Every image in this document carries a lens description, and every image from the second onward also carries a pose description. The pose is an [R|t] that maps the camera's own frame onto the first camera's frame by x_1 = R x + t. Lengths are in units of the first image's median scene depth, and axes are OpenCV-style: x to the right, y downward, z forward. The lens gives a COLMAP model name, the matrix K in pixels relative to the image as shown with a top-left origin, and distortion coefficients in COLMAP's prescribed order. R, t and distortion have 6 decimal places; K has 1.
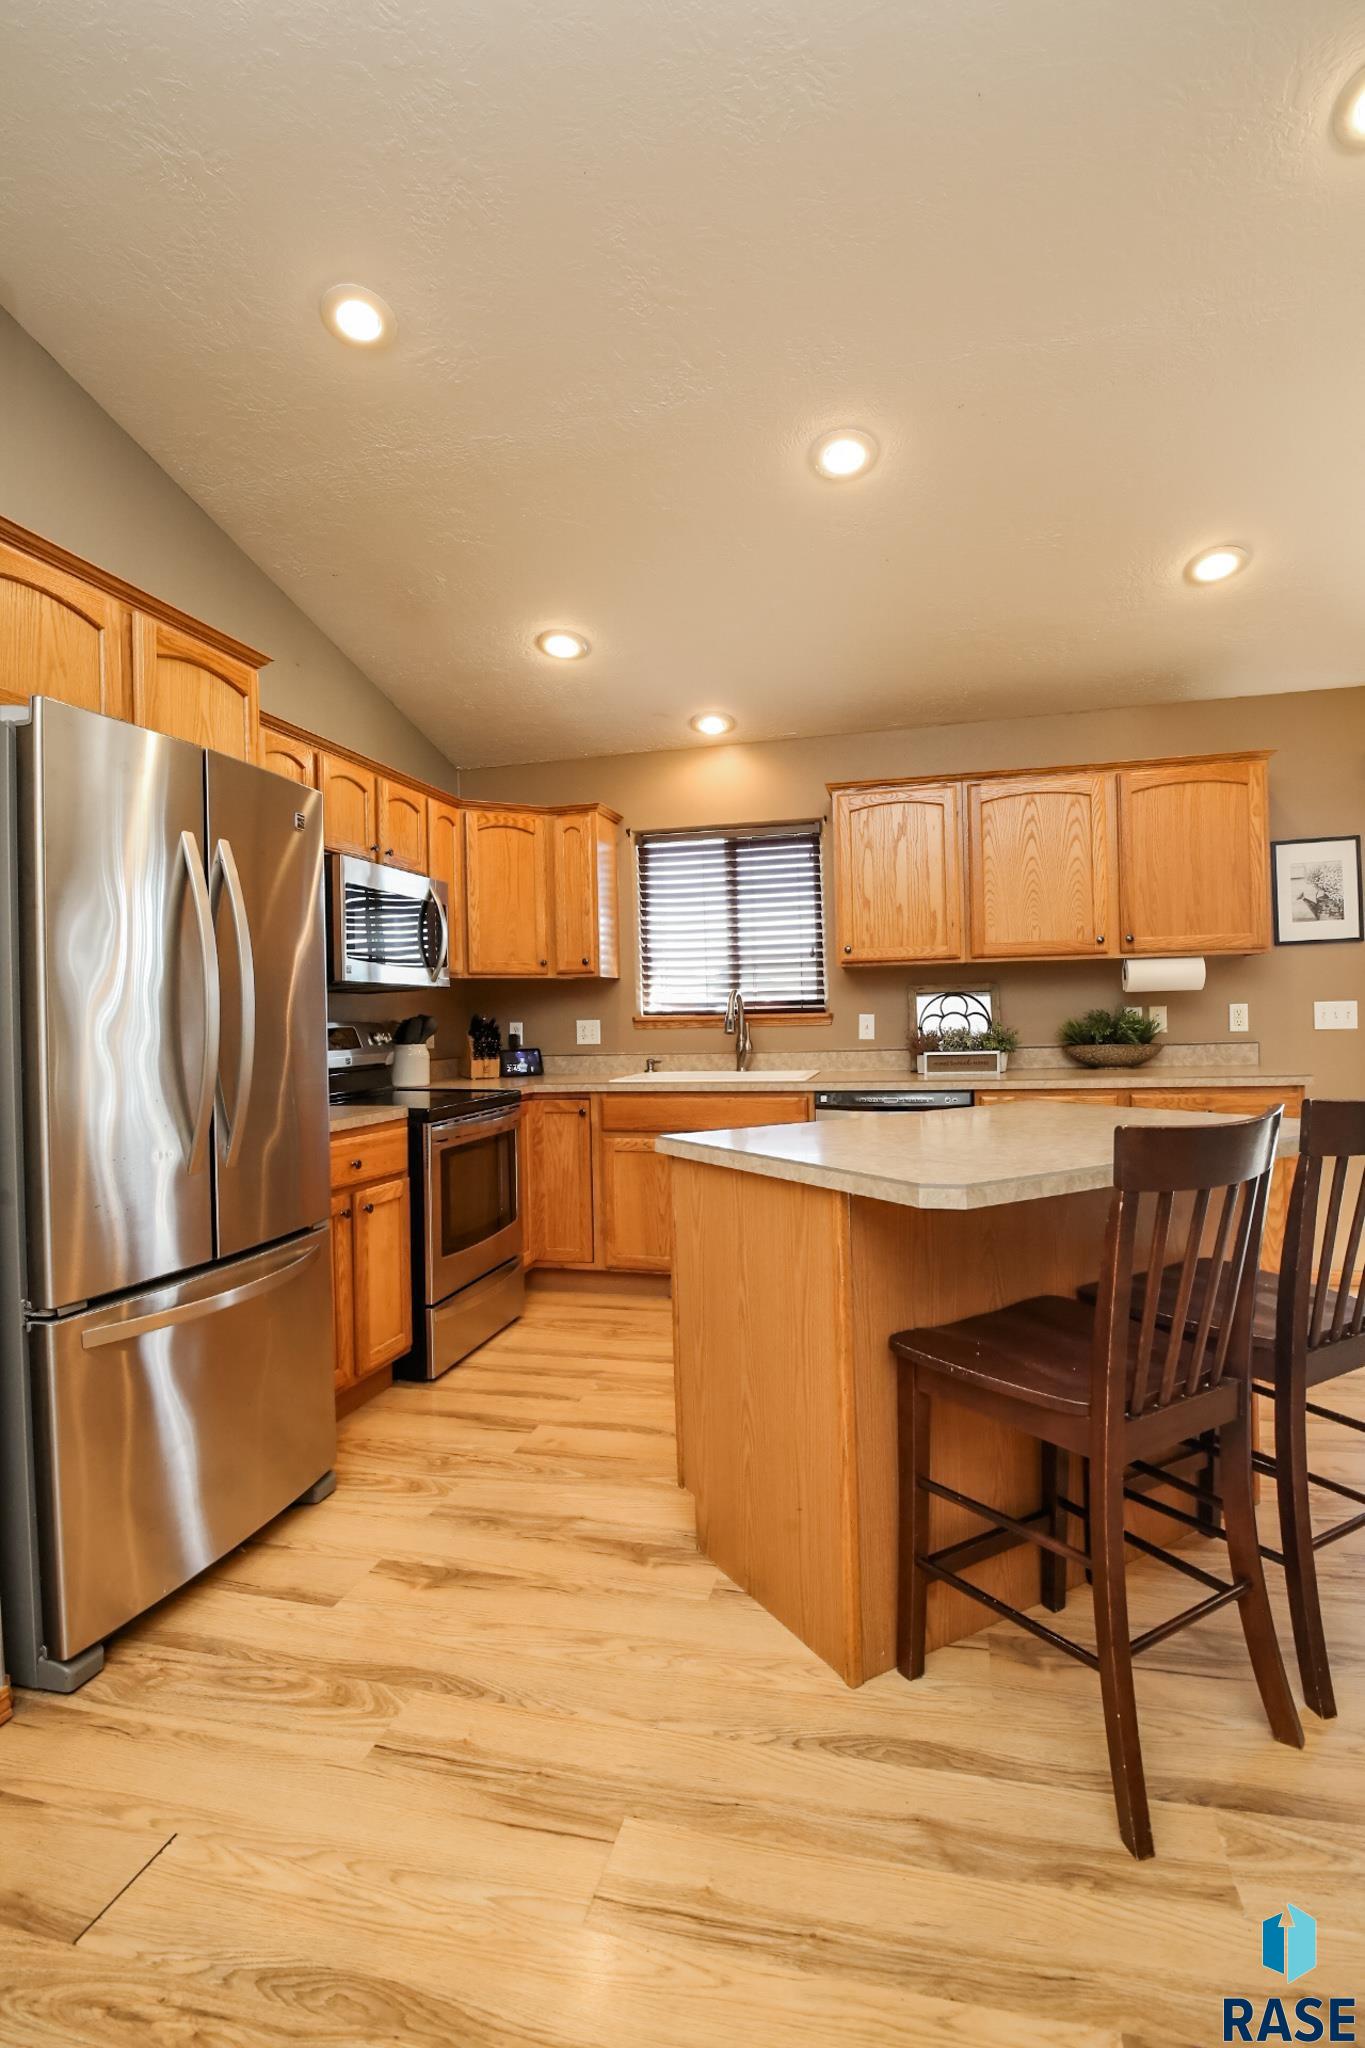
lens RADIAL K [[999.3, 0, 678.1], [0, 999.3, 1023.9], [0, 0, 1]] dist [-0.023631, -0.005203]
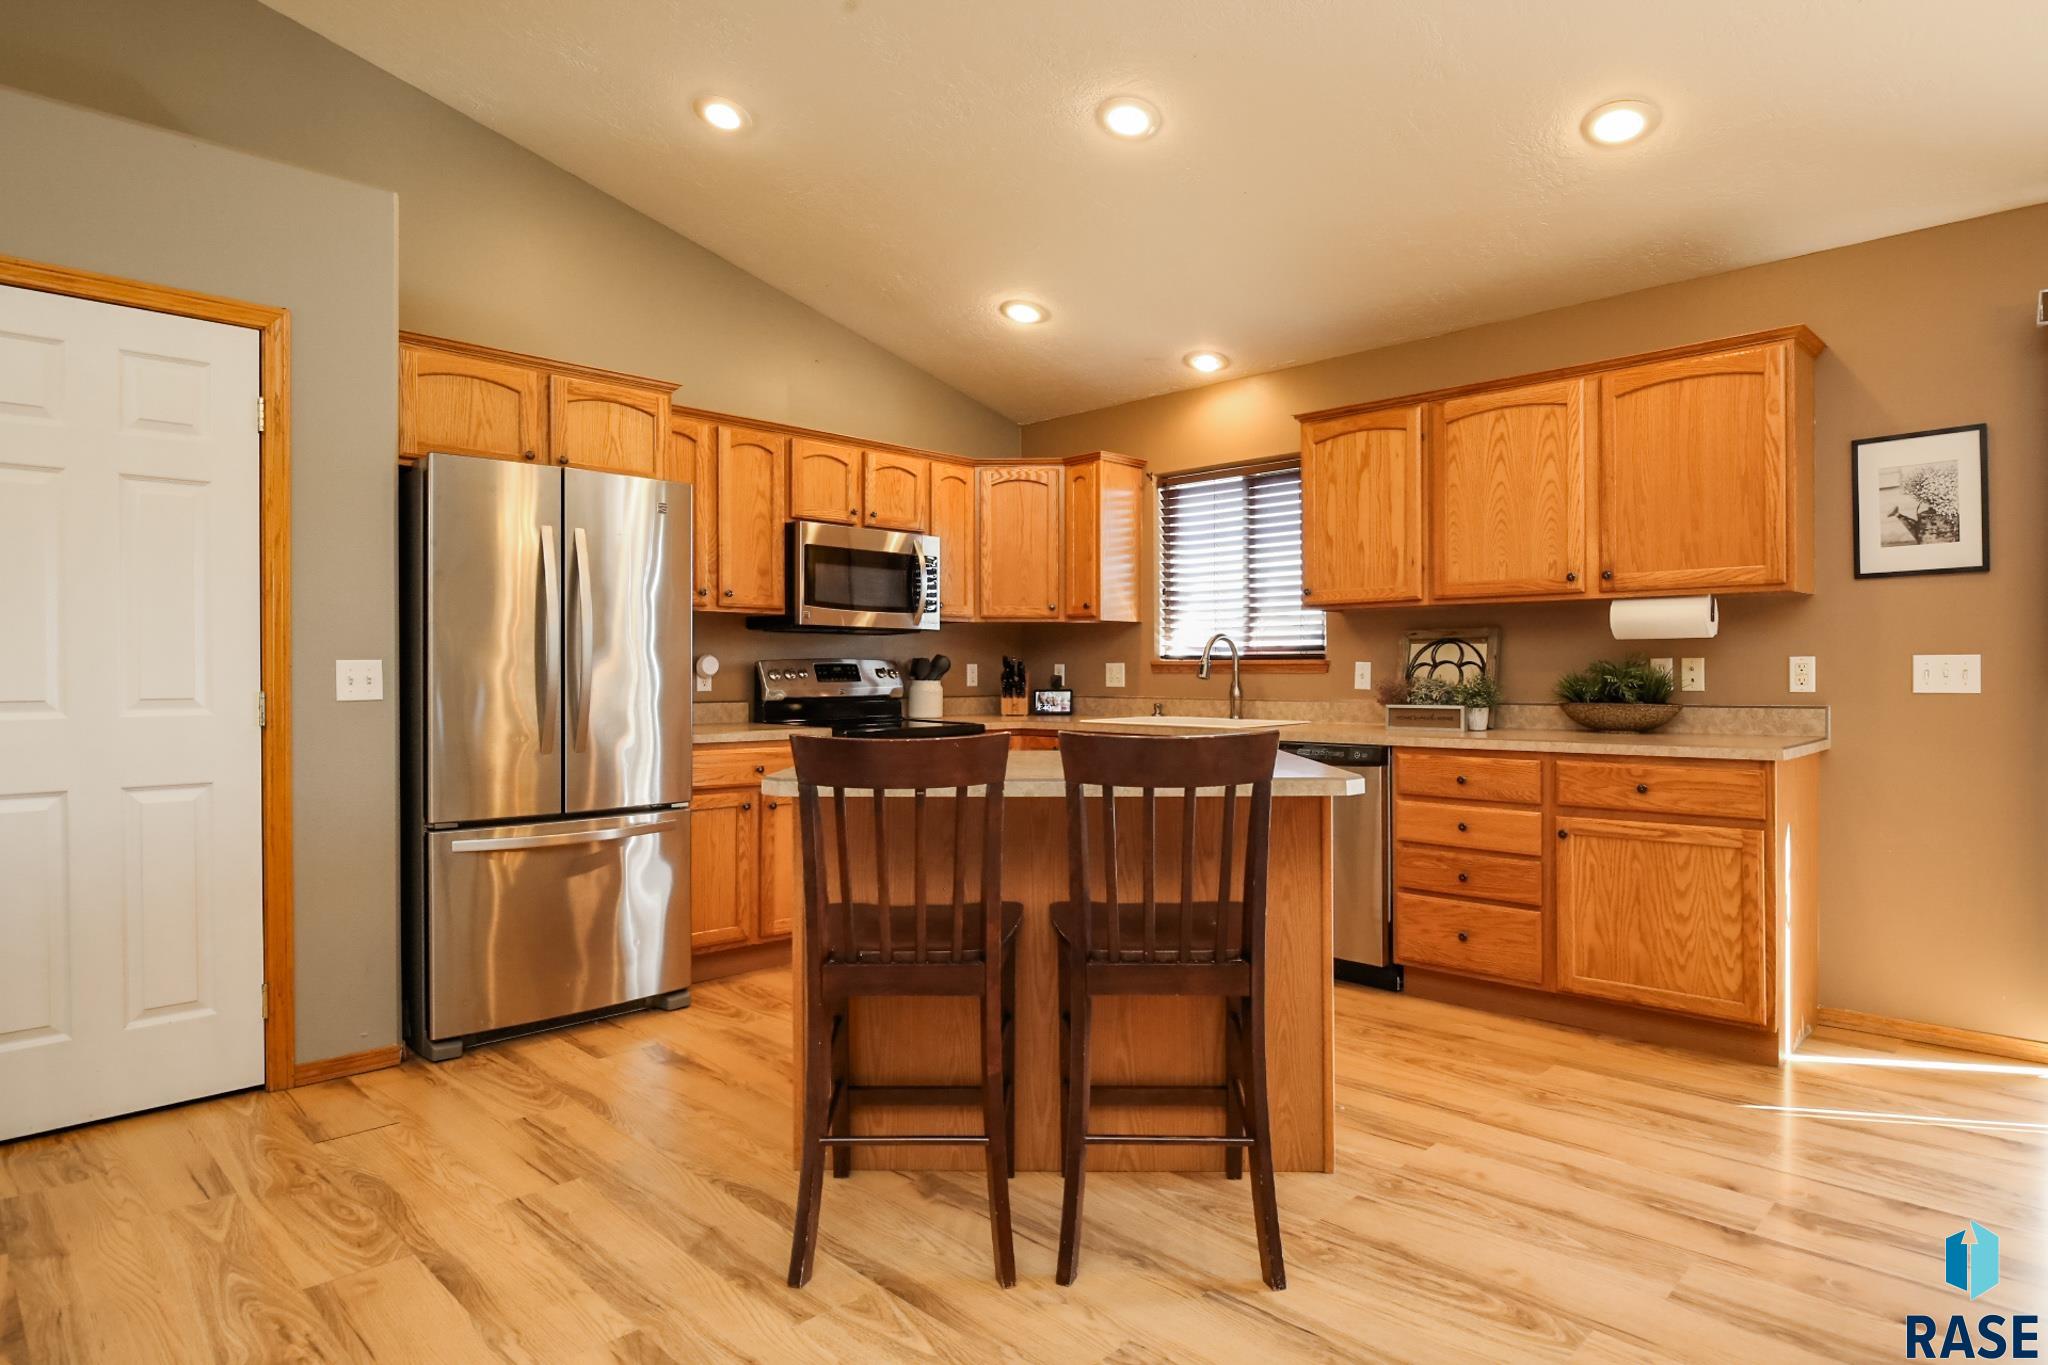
lens RADIAL K [[1145.4, 0, 1024.2], [0, 1145.4, 675.7], [0, 0, 1]] dist [-0.011095, -0.003122]
pose [[0.862811, 0.024725, -0.504922, 0.498629], [-0.023202, 0.999687, 0.009305, 0.000568], [0.504995, 0.003687, 0.863115, -0.062502]]
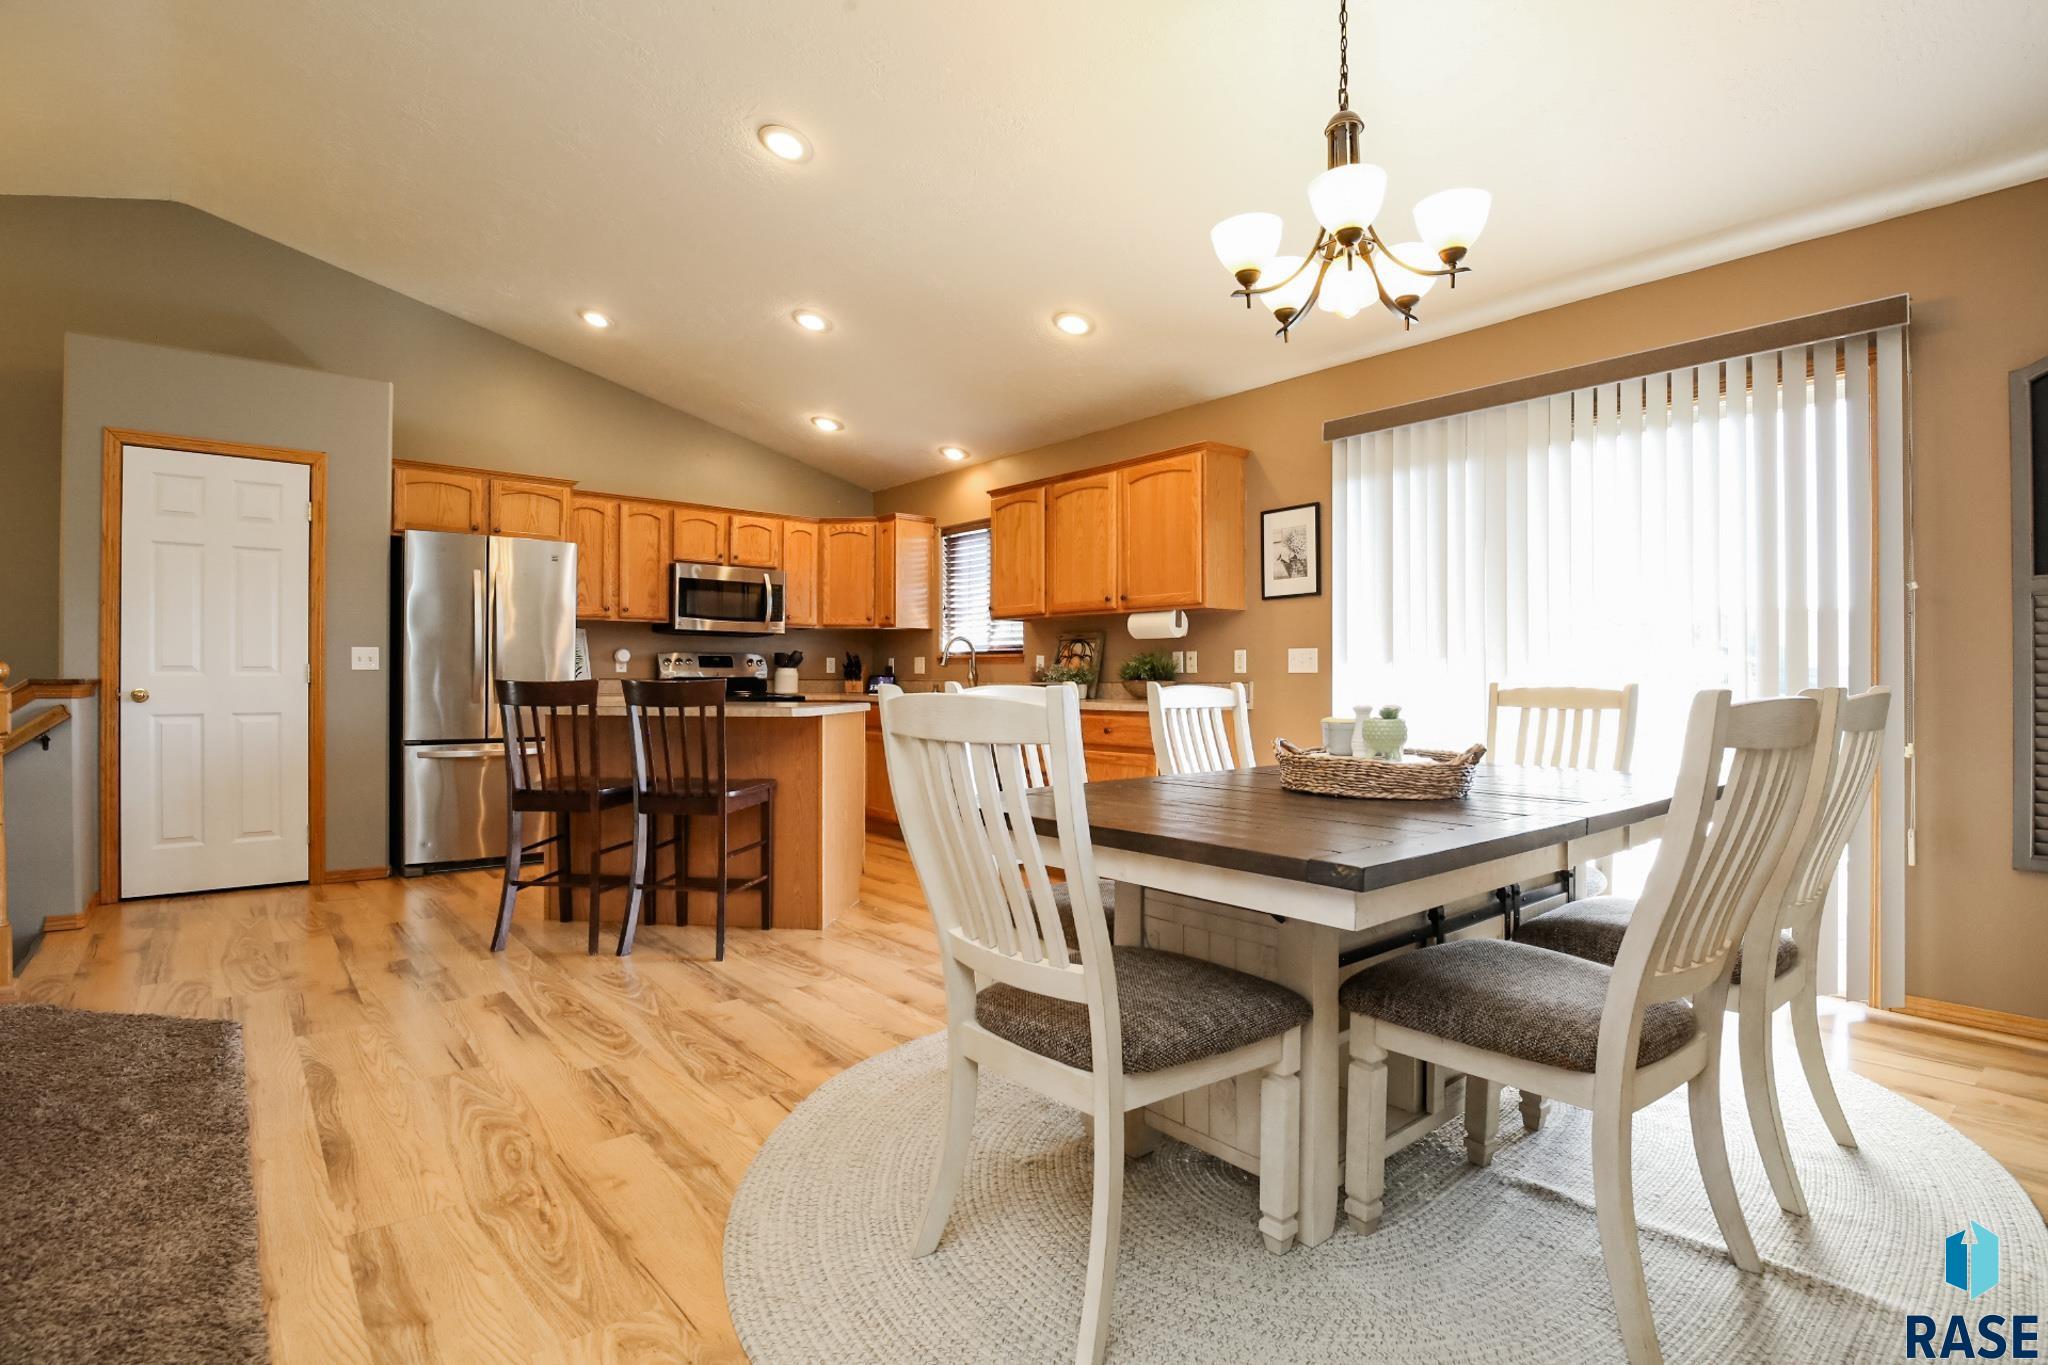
lens RADIAL K [[999.3, 0, 1028.6], [0, 999.3, 677.0], [0, 0, 1]] dist [-0.023631, -0.005203]
pose [[0.810437, 0.029059, -0.585105, 1.076778], [-0.029469, 0.999527, 0.008822, 0.009549], [0.585084, 0.010093, 0.810910, -0.120665]]
